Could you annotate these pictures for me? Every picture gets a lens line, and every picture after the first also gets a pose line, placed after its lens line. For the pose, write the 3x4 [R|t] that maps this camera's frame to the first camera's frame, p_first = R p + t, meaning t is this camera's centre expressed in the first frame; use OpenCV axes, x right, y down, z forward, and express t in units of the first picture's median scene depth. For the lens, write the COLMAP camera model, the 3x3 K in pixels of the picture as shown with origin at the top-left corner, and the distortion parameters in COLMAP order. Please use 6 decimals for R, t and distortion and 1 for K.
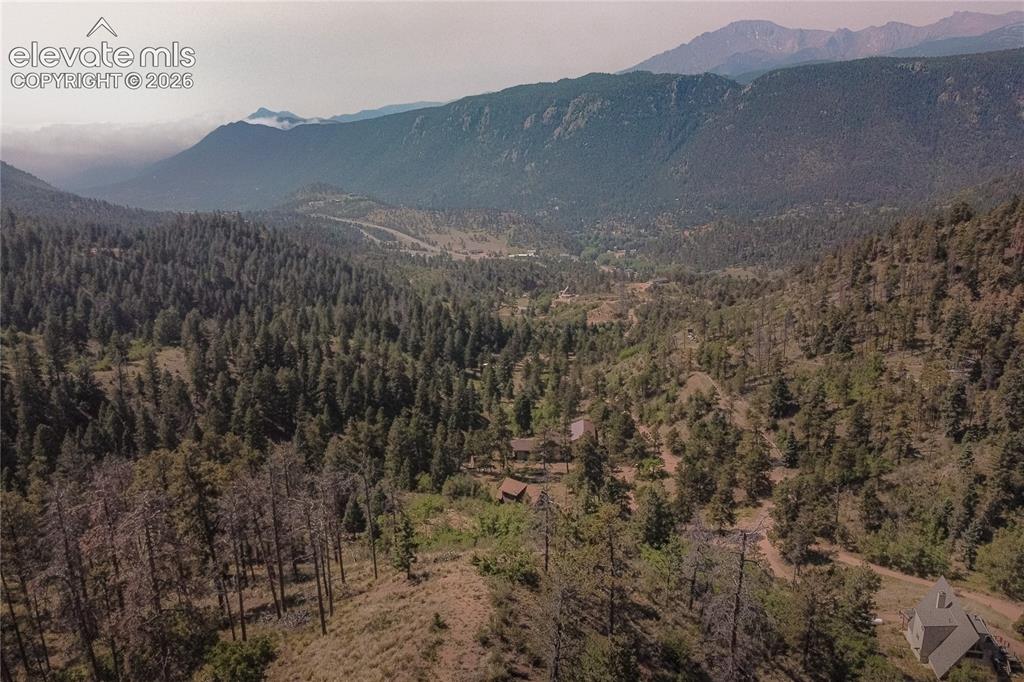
lens RADIAL K [[675.7, 0, 512.0], [0, 675.7, 341.0], [0, 0, 1]] dist [0.003503, -0.002881]
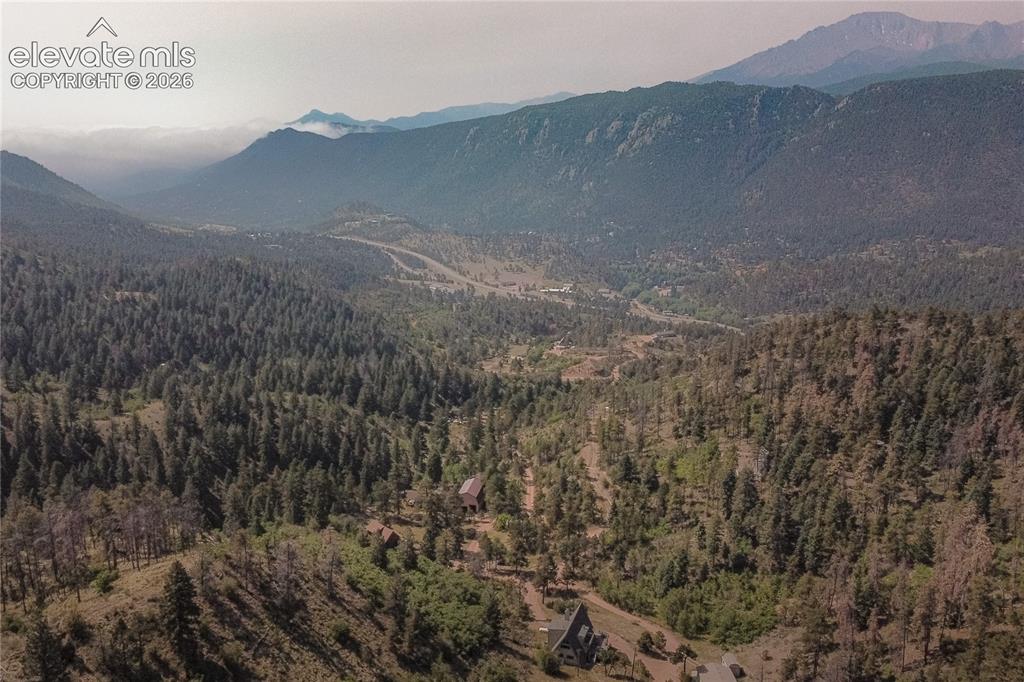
lens RADIAL K [[788.9, 0, 512.0], [0, 788.9, 341.0], [0, 0, 1]] dist [-0.000485, -0.001359]
pose [[0.992751, 0.050798, -0.108930, 0.152193], [-0.053786, 0.998248, -0.024672, -0.048070], [0.107486, 0.030352, 0.993743, -0.199876]]
